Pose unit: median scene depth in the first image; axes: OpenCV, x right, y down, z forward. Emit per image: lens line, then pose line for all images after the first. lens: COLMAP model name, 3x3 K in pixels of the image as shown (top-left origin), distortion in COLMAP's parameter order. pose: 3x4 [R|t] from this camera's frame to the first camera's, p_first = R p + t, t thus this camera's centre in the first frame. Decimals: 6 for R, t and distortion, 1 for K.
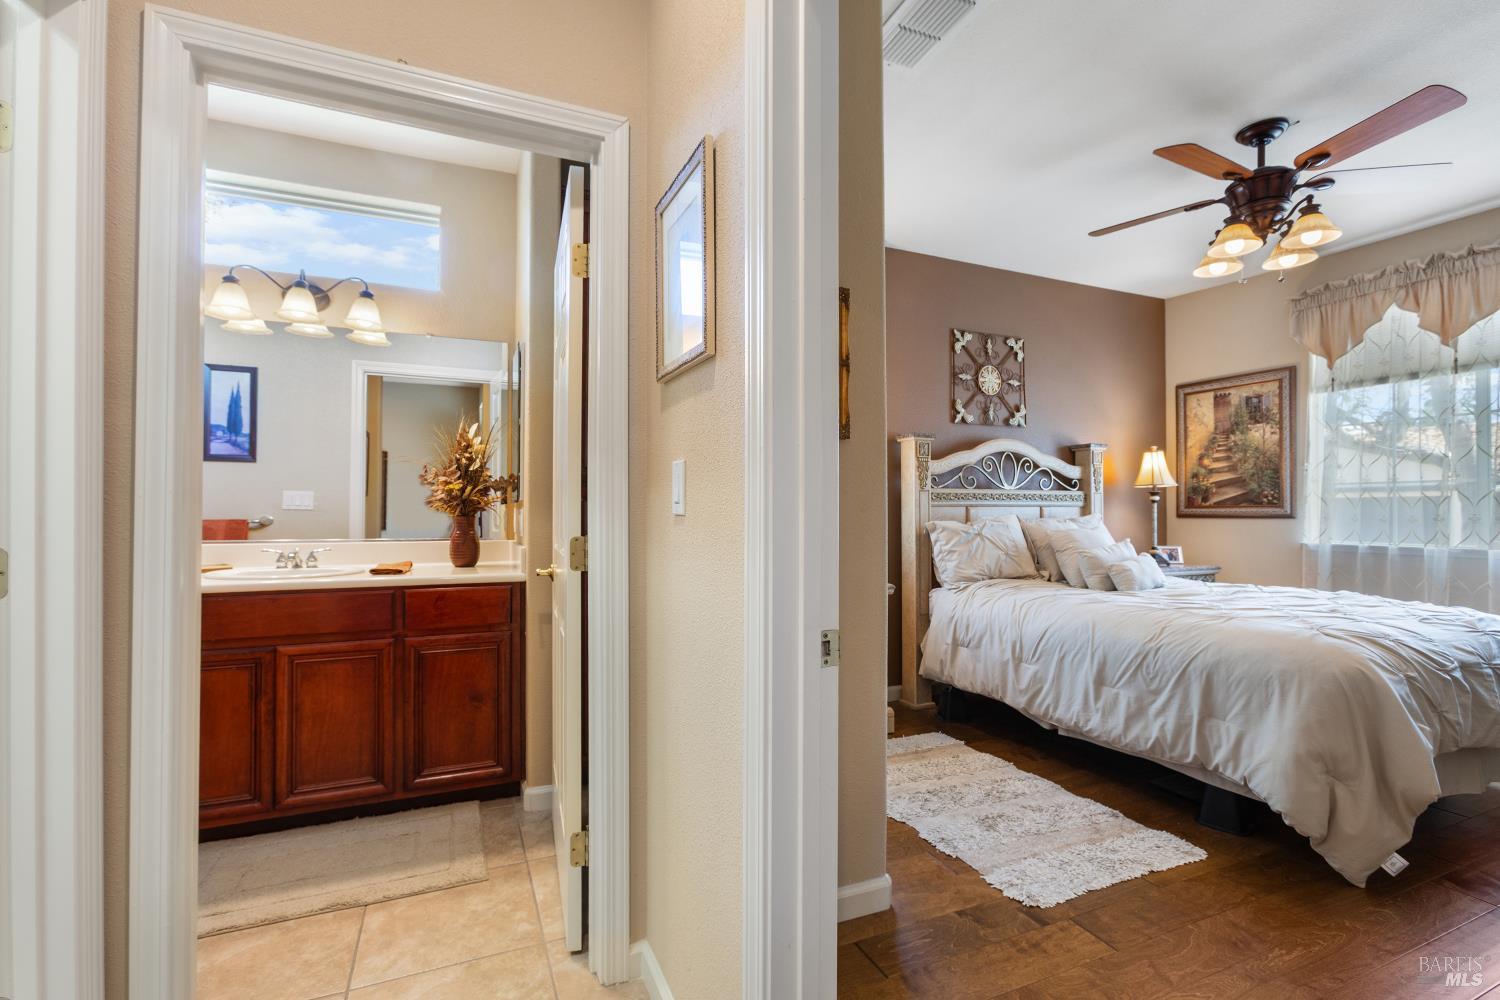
lens RADIAL K [[682.9, 0, 740.0], [0, 682.9, 503.5], [0, 0, 1]] dist [-0.013955, 0.009372]
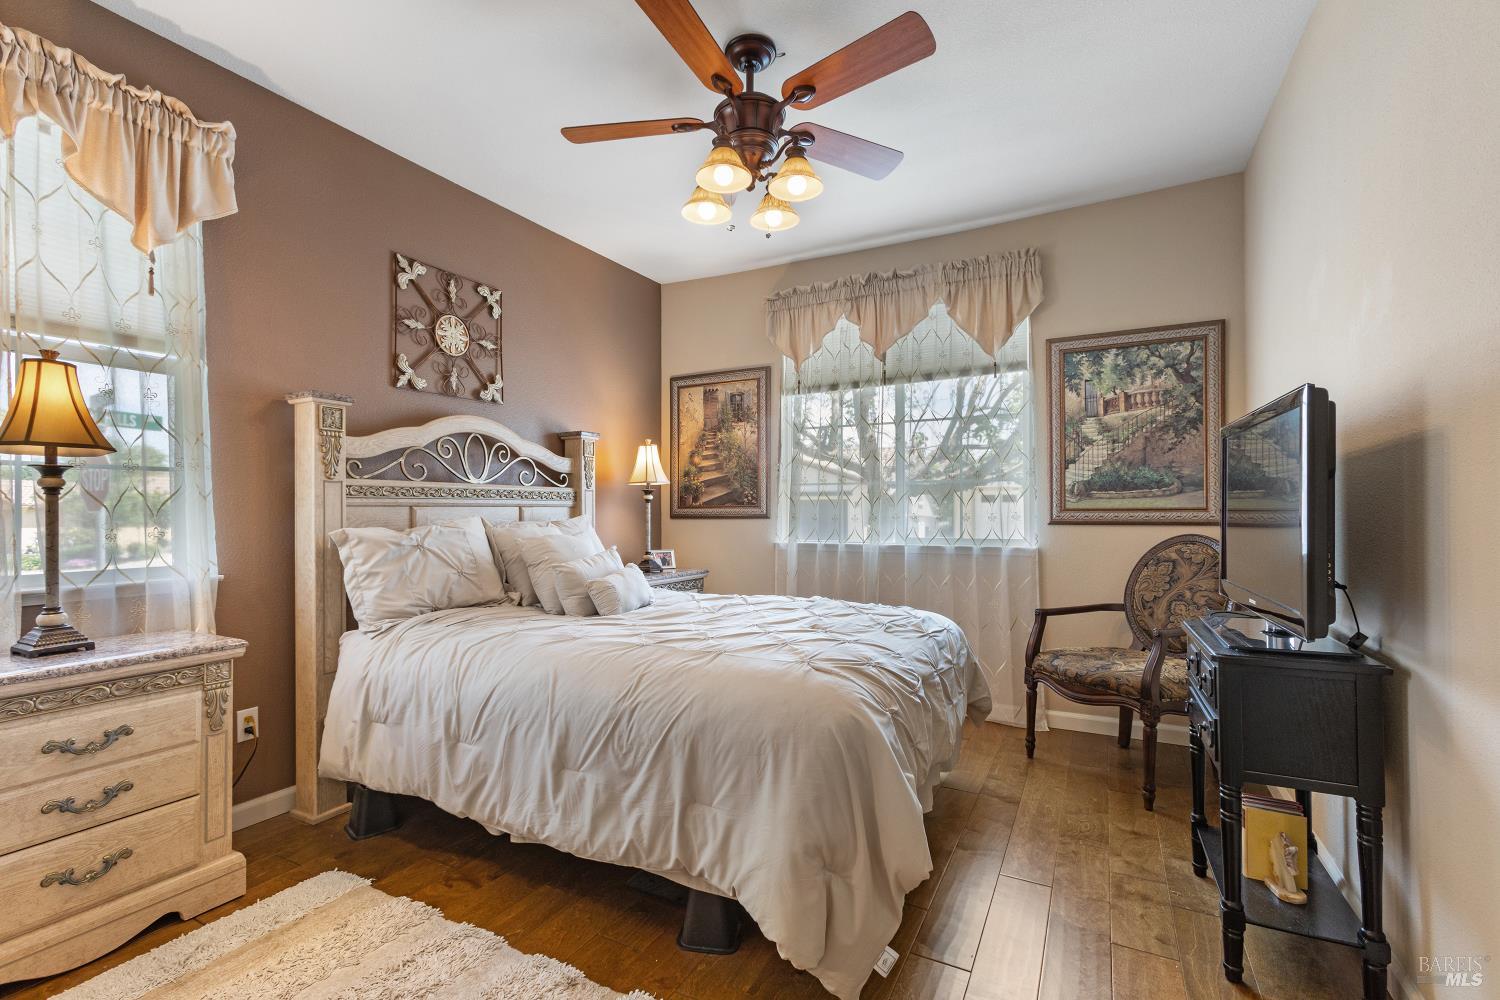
lens RADIAL K [[682.9, 0, 740.0], [0, 682.9, 503.5], [0, 0, 1]] dist [-0.013955, 0.009372]
pose [[0.790321, 0.003527, 0.612683, 0.185810], [-0.003139, 0.999994, -0.001708, 0.001985], [-0.612685, -0.000573, 0.790327, 0.259486]]
